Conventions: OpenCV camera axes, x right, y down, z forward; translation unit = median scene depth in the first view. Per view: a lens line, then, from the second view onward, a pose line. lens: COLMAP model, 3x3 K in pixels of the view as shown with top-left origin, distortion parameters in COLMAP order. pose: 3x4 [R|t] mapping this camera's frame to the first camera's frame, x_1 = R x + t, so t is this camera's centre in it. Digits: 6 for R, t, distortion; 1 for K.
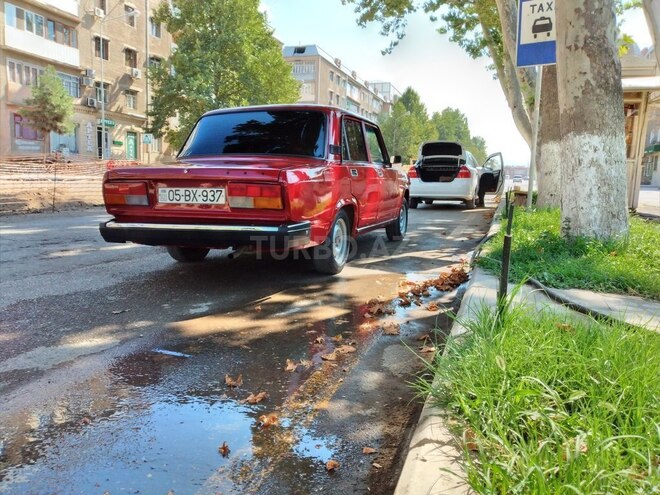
lens RADIAL K [[516.6, 0, 333.9], [0, 516.6, 245.6], [0, 0, 1]] dist [0.003041, -0.015425]
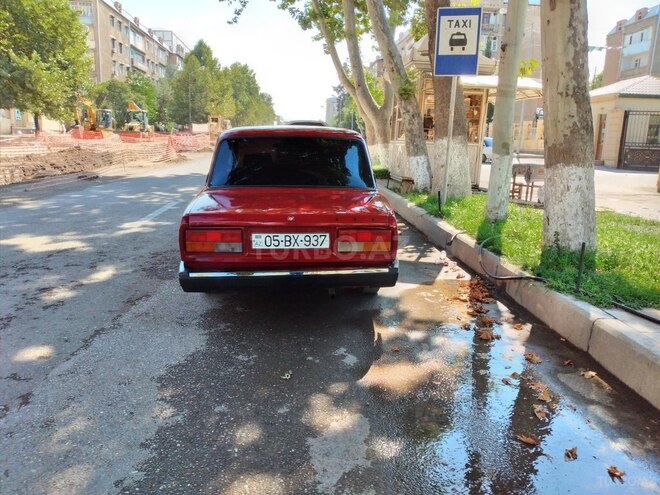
lens RADIAL K [[511.8, 0, 330.0], [0, 511.8, 247.5], [0, 0, 1]] dist [0.032272, -0.086183]
pose [[0.926178, -0.075452, 0.369462, -0.520258], [0.042871, 0.994493, 0.095628, -0.159103], [-0.374643, -0.072730, 0.924312, 0.054472]]
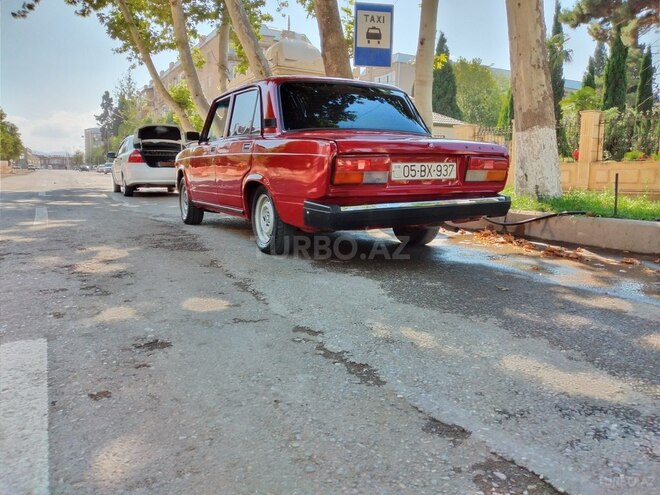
lens RADIAL K [[511.8, 0, 330.0], [0, 511.8, 247.5], [0, 0, 1]] dist [0.032272, -0.086183]
pose [[0.686828, -0.115089, 0.717651, -0.997945], [0.097220, 0.993058, 0.066210, -0.032405], [-0.720289, 0.024295, 0.693249, 0.428014]]
